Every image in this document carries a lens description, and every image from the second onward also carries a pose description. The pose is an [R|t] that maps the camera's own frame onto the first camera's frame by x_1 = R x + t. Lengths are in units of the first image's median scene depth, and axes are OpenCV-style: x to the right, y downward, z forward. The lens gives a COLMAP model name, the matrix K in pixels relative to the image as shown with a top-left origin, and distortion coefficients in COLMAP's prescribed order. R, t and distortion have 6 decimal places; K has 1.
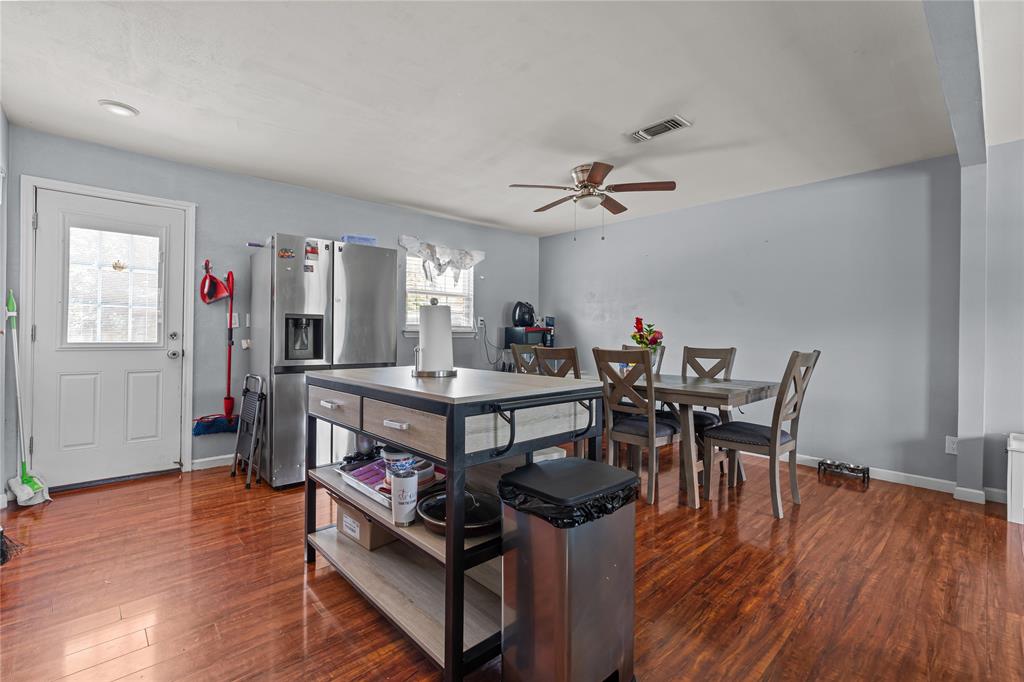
lens RADIAL K [[451.9, 0, 511.5], [0, 451.9, 331.9], [0, 0, 1]] dist [-0.002394, -0.001200]
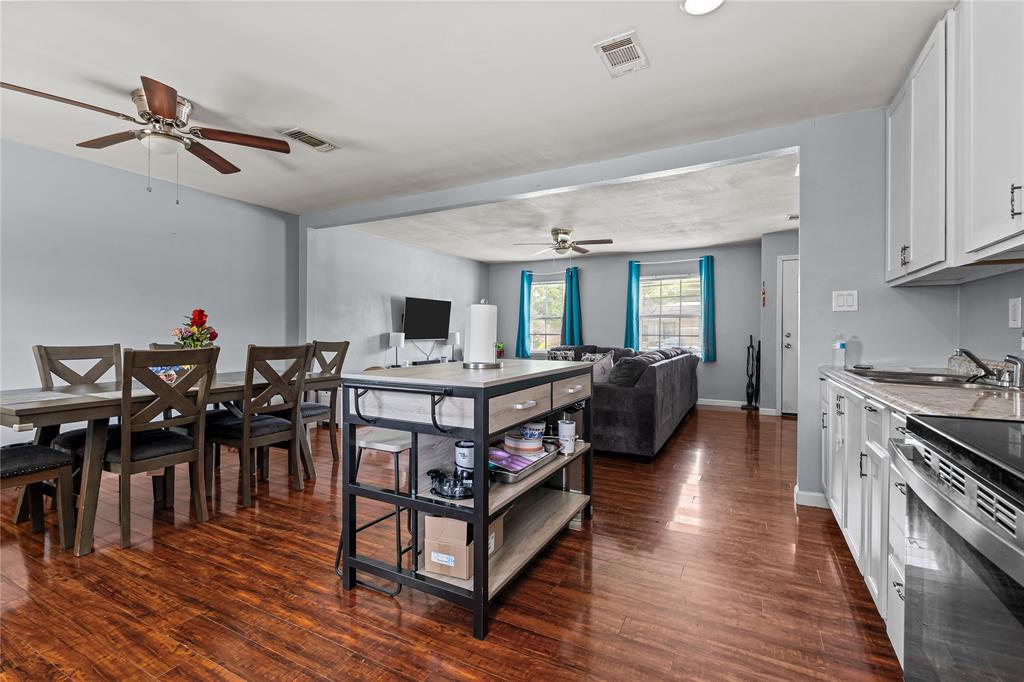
lens RADIAL K [[451.9, 0, 511.5], [0, 451.9, 331.9], [0, 0, 1]] dist [-0.002394, -0.001200]
pose [[-0.336442, -0.006376, 0.941683, -0.601494], [-0.010509, 0.999940, 0.003016, 0.001666], [-0.941646, -0.008881, -0.336489, 0.629577]]
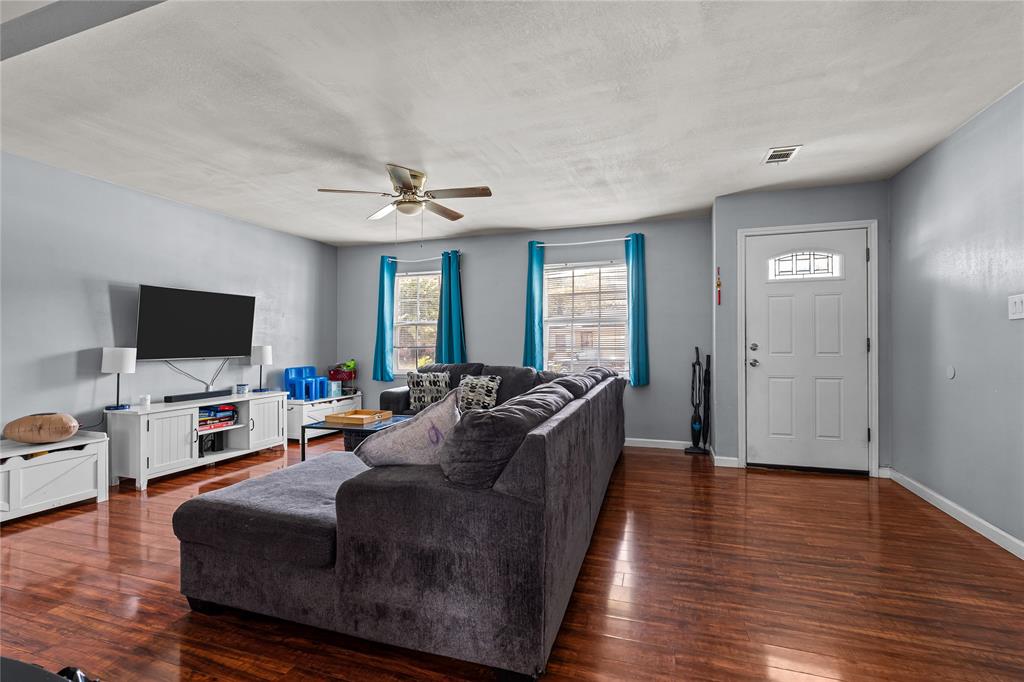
lens RADIAL K [[472.3, 0, 498.7], [0, 472.3, 338.8], [0, 0, 1]] dist [-0.002390, 0.000009]
pose [[-0.474214, 0.002771, 0.880405, -0.134857], [-0.004764, 0.999972, -0.005713, -0.002587], [-0.880397, -0.006903, -0.474188, 0.244017]]
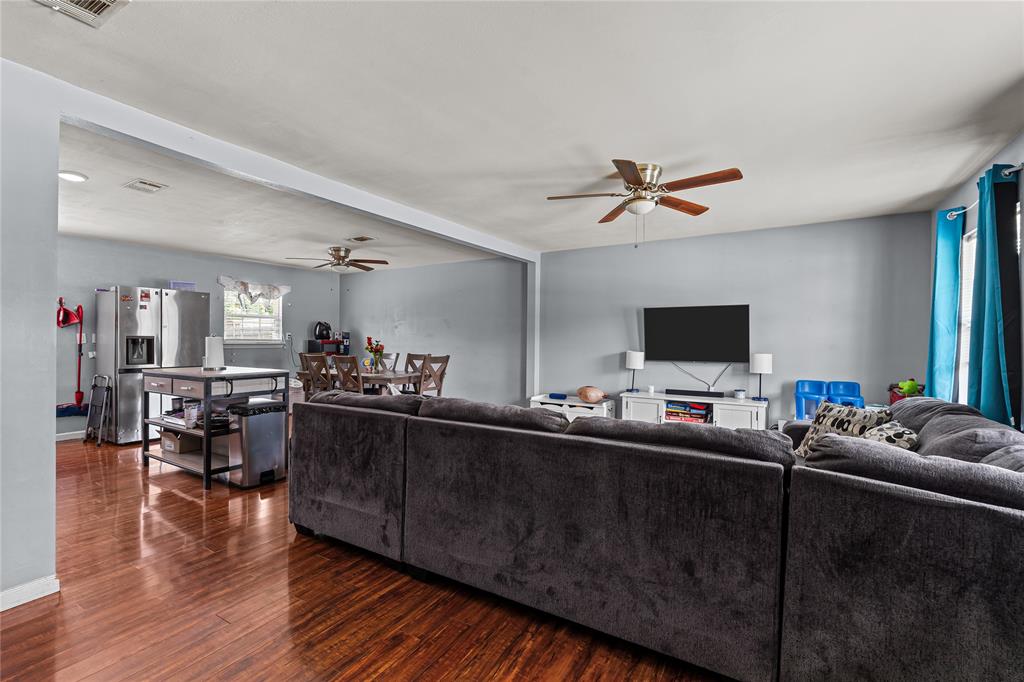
lens RADIAL K [[448.1, 0, 508.5], [0, 448.1, 341.0], [0, 0, 1]] dist [-0.002483, -0.000059]
pose [[0.964980, -0.002641, 0.262310, 0.355041], [-0.000077, 0.999946, 0.010350, -0.035319], [-0.262323, -0.010007, 0.964928, -0.804523]]
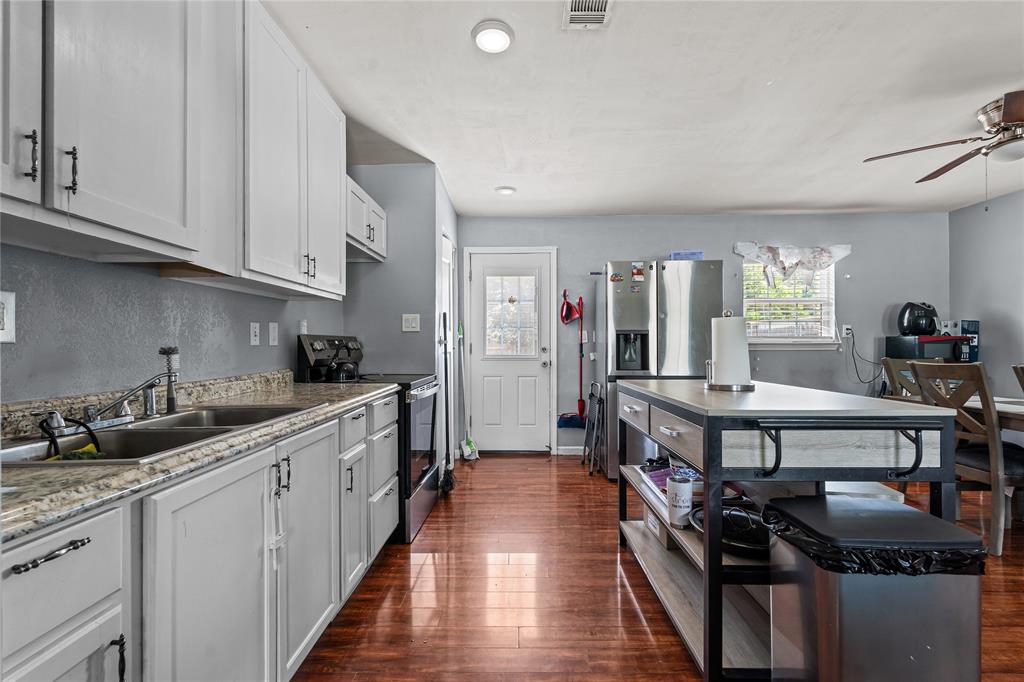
lens RADIAL K [[450.6, 0, 512.3], [0, 450.6, 346.4], [0, 0, 1]] dist [-0.002212, -0.000076]
pose [[0.720202, -0.010169, -0.693690, 0.096481], [0.012318, 0.999922, -0.001870, 0.000154], [0.693655, -0.007198, 0.720271, -0.012591]]
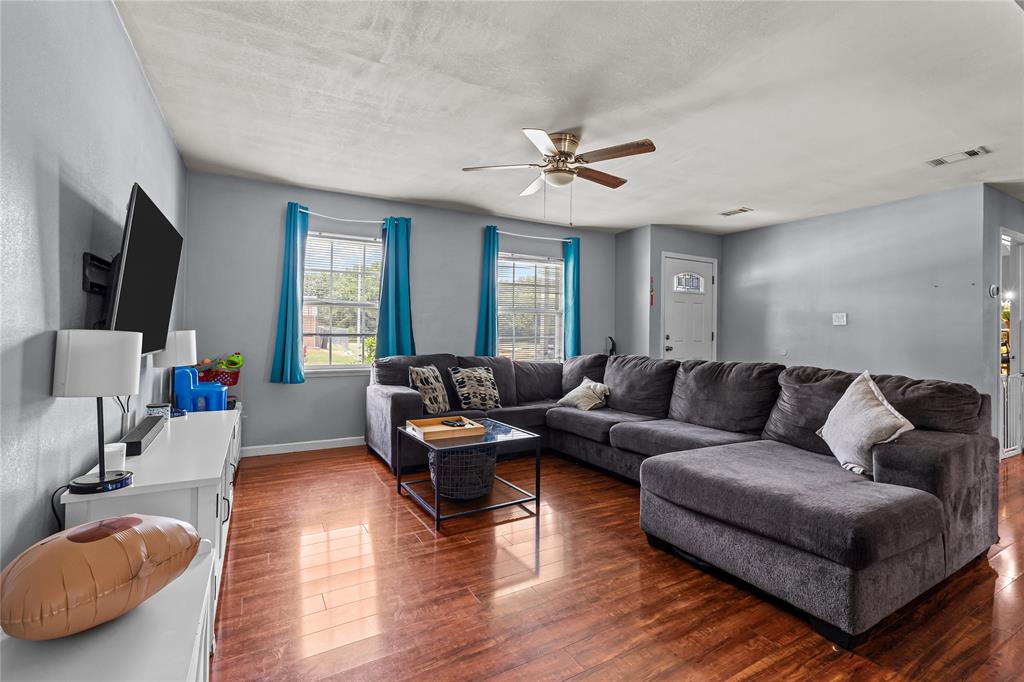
lens RADIAL K [[464.1, 0, 517.1], [0, 464.1, 320.5], [0, 0, 1]] dist [0.000715, 0.000195]
pose [[-0.974975, -0.015040, 0.221807, 0.696534], [-0.022382, 0.999280, -0.030626, 0.010664], [-0.221186, -0.034824, -0.974610, 0.780958]]
